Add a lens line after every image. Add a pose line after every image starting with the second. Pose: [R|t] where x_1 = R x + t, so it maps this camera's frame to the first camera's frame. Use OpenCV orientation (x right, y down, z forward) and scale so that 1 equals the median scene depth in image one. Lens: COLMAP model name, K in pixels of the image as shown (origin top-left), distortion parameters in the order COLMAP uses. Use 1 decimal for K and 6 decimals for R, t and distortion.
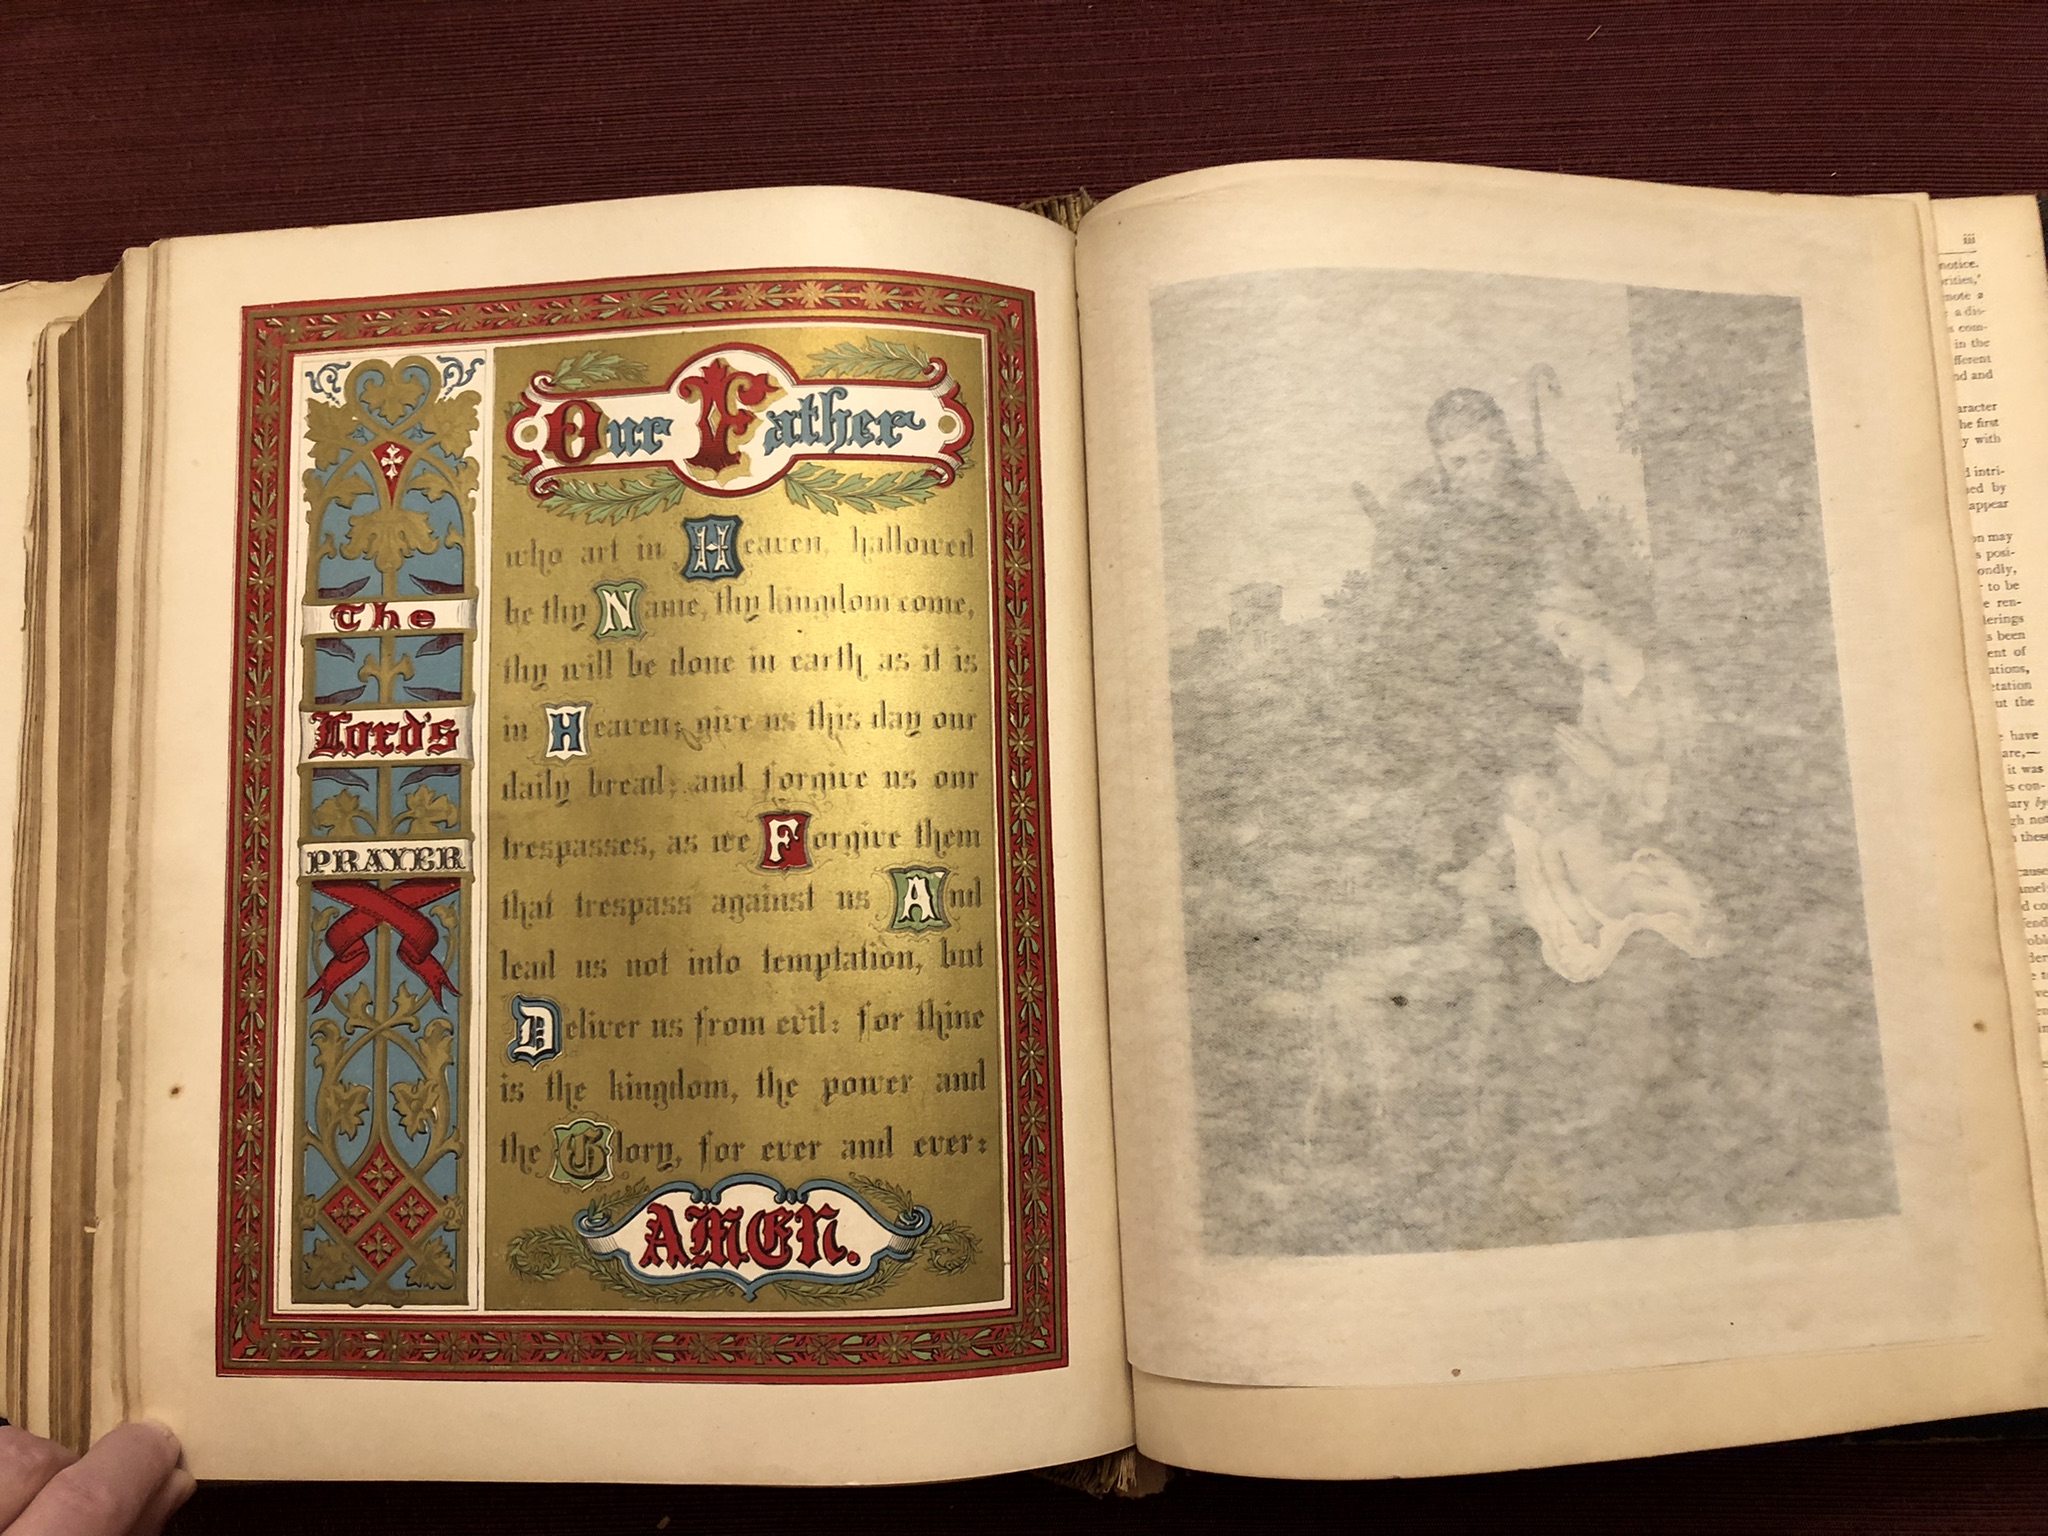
lens RADIAL K [[1925.0, 0, 1024.0], [0, 1925.0, 768.0], [0, 0, 1]] dist [0.039564, -0.009772]
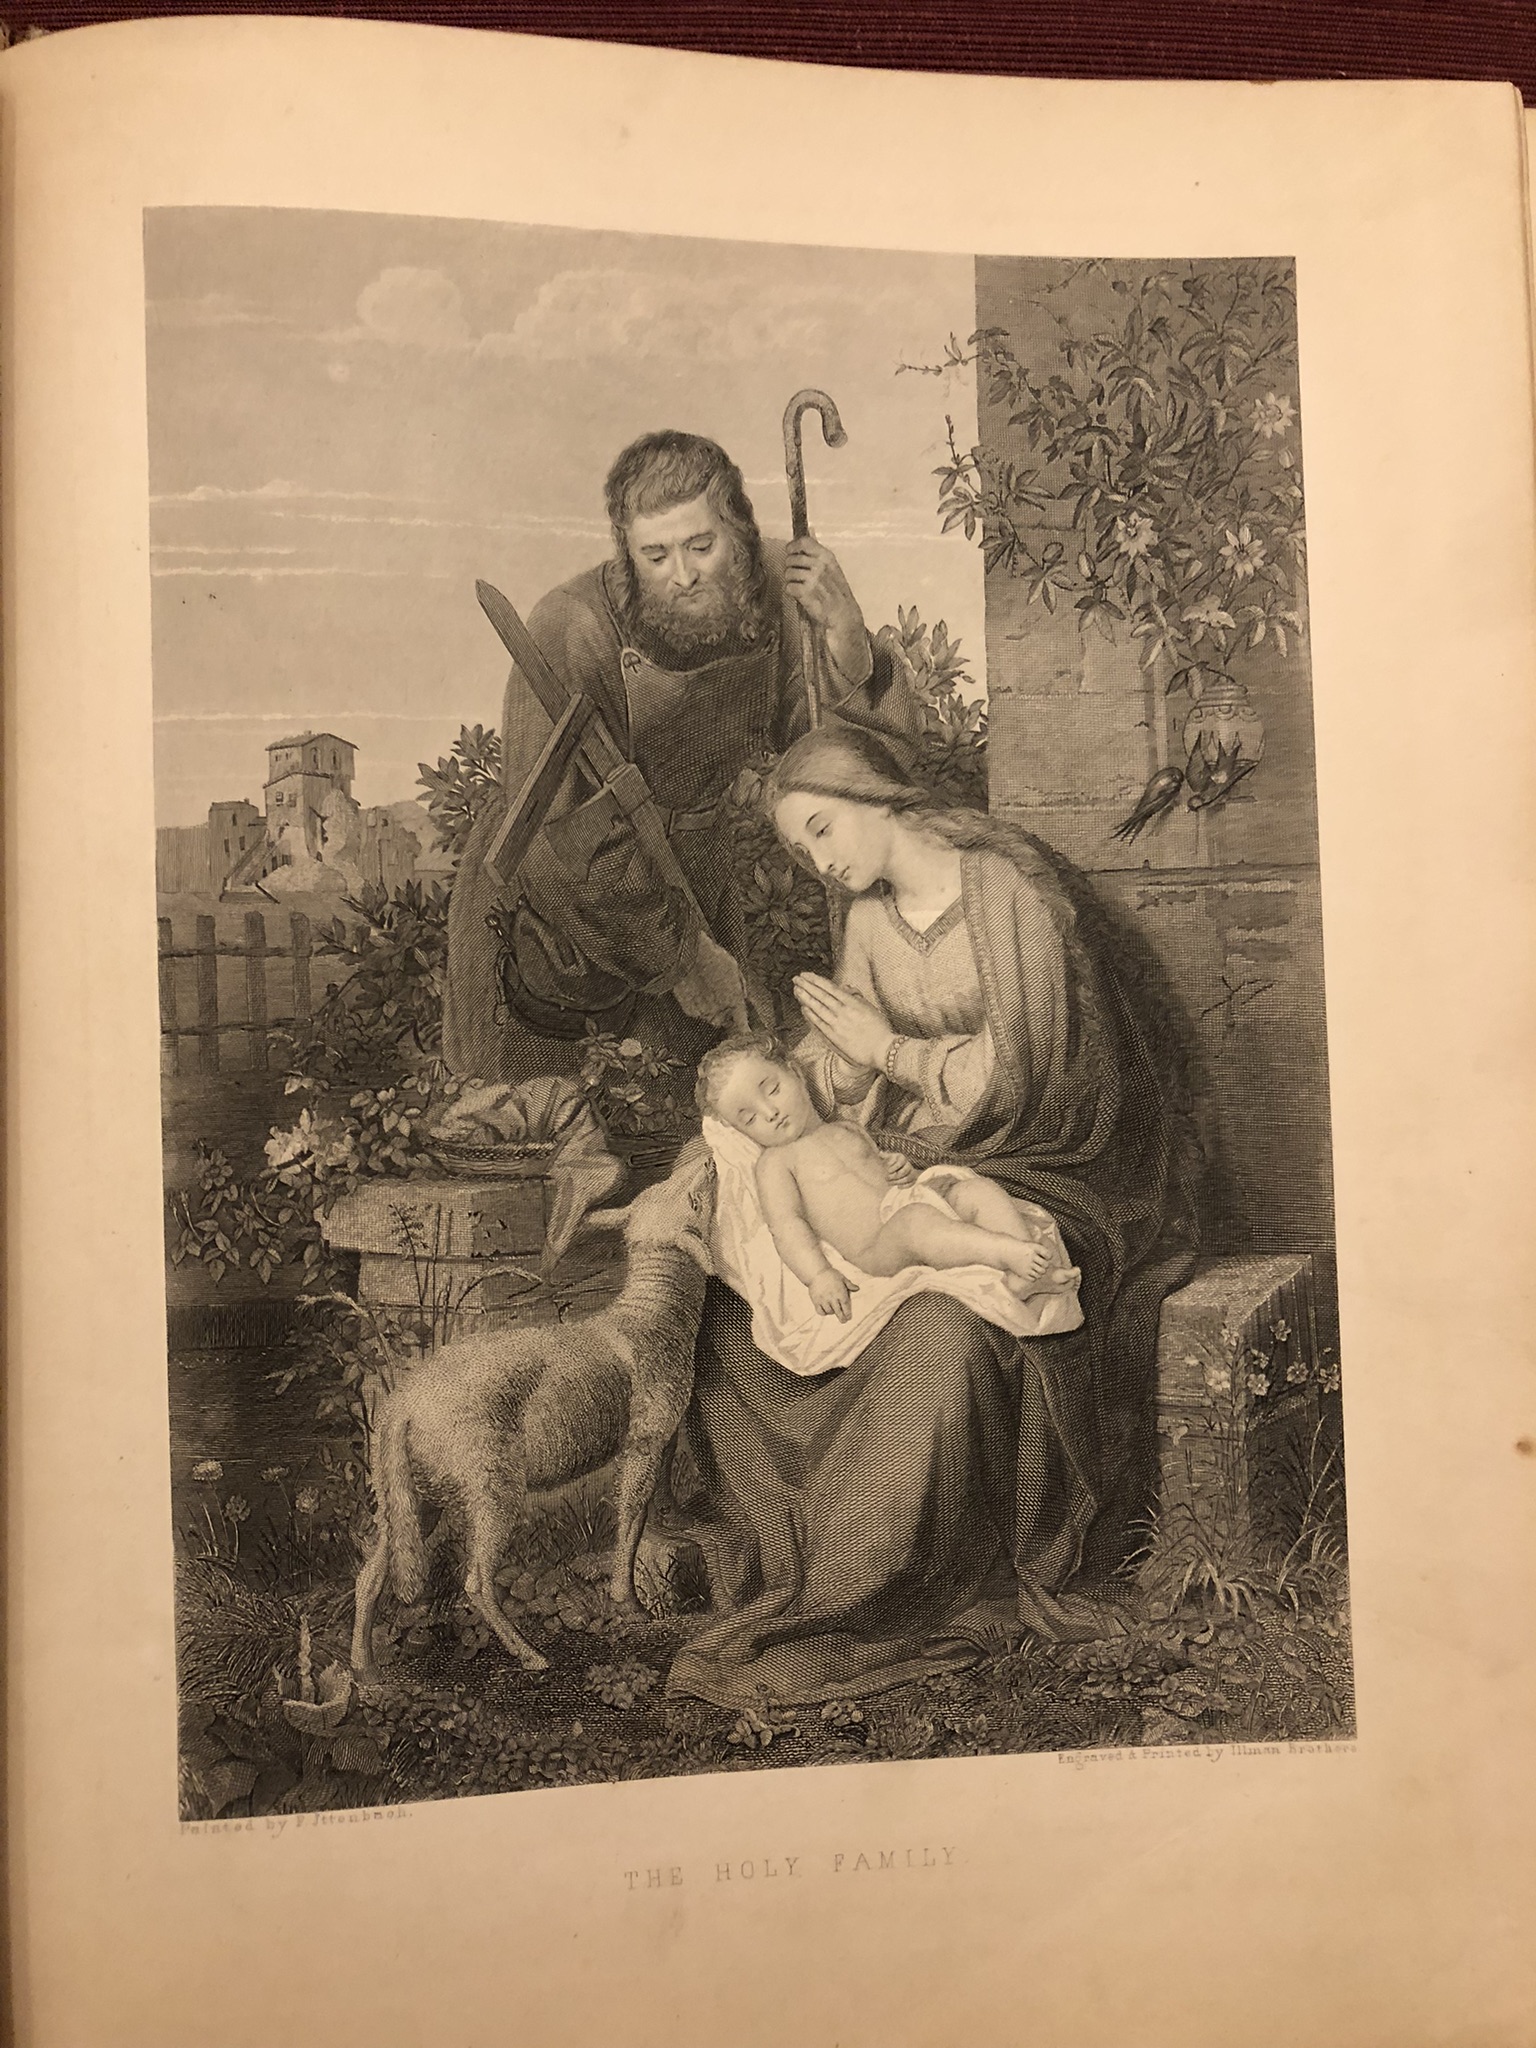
lens RADIAL K [[1925.0, 0, 768.0], [0, 1925.0, 1024.0], [0, 0, 1]] dist [0.039564, -0.009772]
pose [[0.907548, 0.025177, 0.419192, -0.001568], [-0.007684, 0.999030, -0.043367, 0.023695], [-0.419878, 0.036137, 0.906861, 0.465651]]
